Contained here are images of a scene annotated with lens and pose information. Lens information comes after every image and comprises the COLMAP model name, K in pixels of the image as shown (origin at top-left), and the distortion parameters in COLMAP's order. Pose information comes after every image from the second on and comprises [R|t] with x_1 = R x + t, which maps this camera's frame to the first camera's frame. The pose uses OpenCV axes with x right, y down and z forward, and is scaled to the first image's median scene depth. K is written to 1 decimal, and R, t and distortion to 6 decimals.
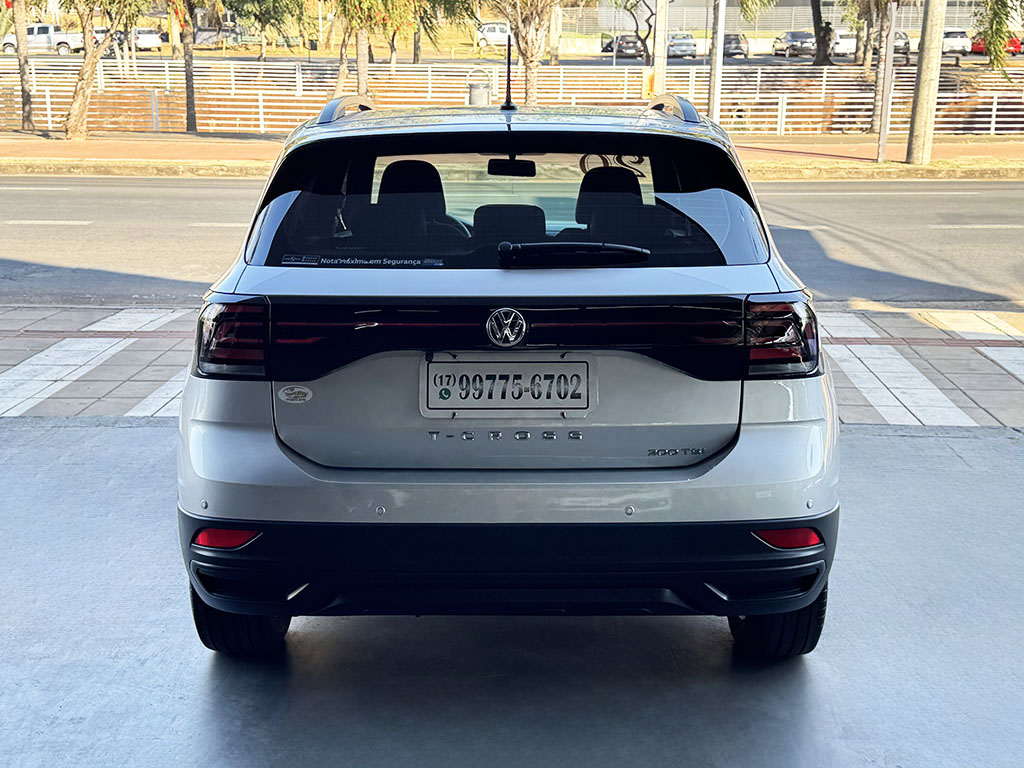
lens RADIAL K [[1302.1, 0, 512.0], [0, 1302.1, 384.0], [0, 0, 1]] dist [0.207046, -0.494700]
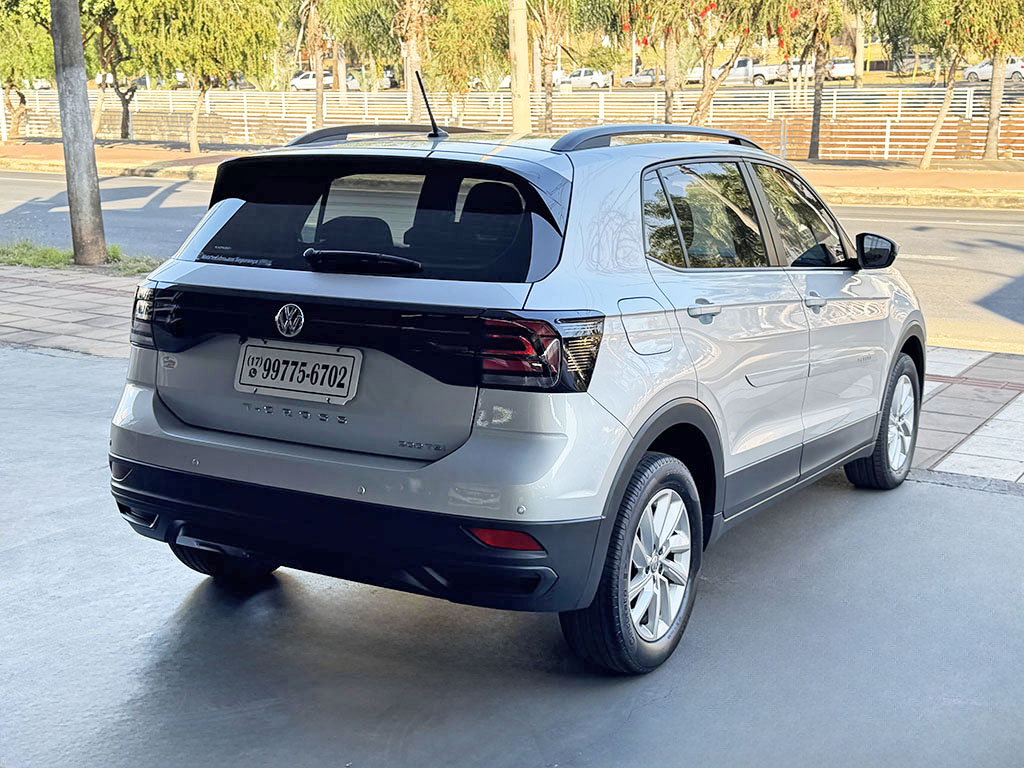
lens RADIAL K [[1302.1, 0, 512.0], [0, 1302.1, 384.0], [0, 0, 1]] dist [0.207046, -0.494700]
pose [[0.866552, 0.099354, -0.489098, 0.116203], [-0.109110, 0.993992, 0.008602, -0.002862], [0.487014, 0.045911, 0.872186, 0.011439]]
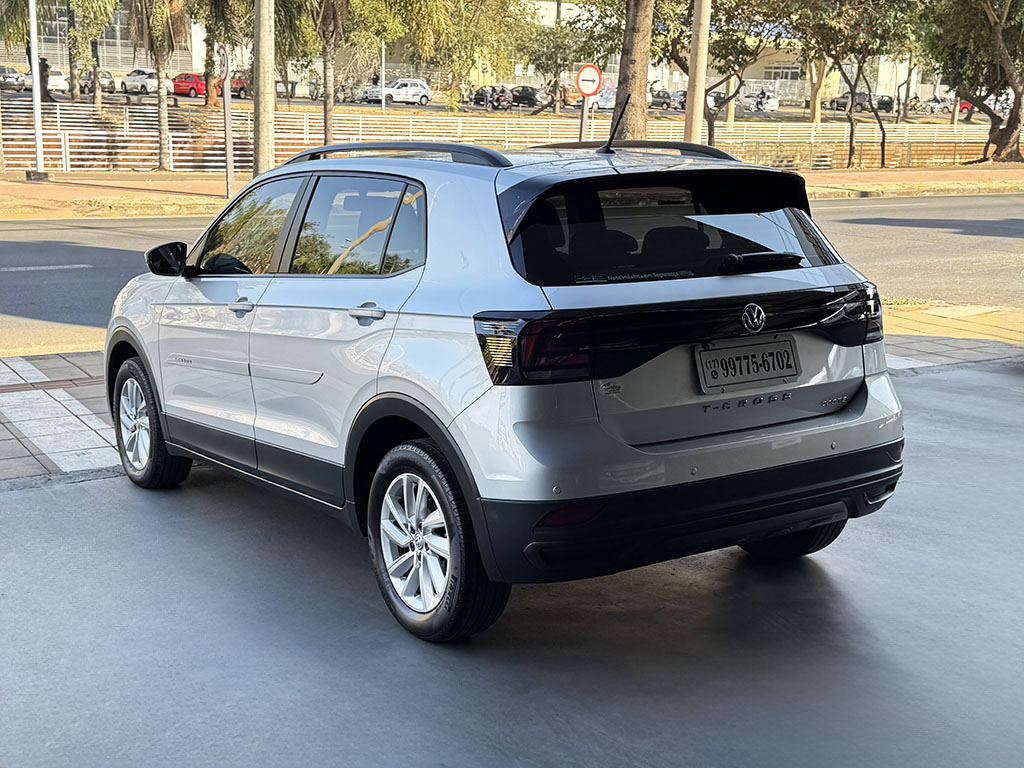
lens RADIAL K [[1302.1, 0, 512.0], [0, 1302.1, 384.0], [0, 0, 1]] dist [0.207046, -0.494700]
pose [[0.822678, -0.101683, 0.559340, -0.146424], [0.116715, 0.993126, 0.008876, -0.002785], [-0.556397, 0.057982, 0.828891, 0.007873]]
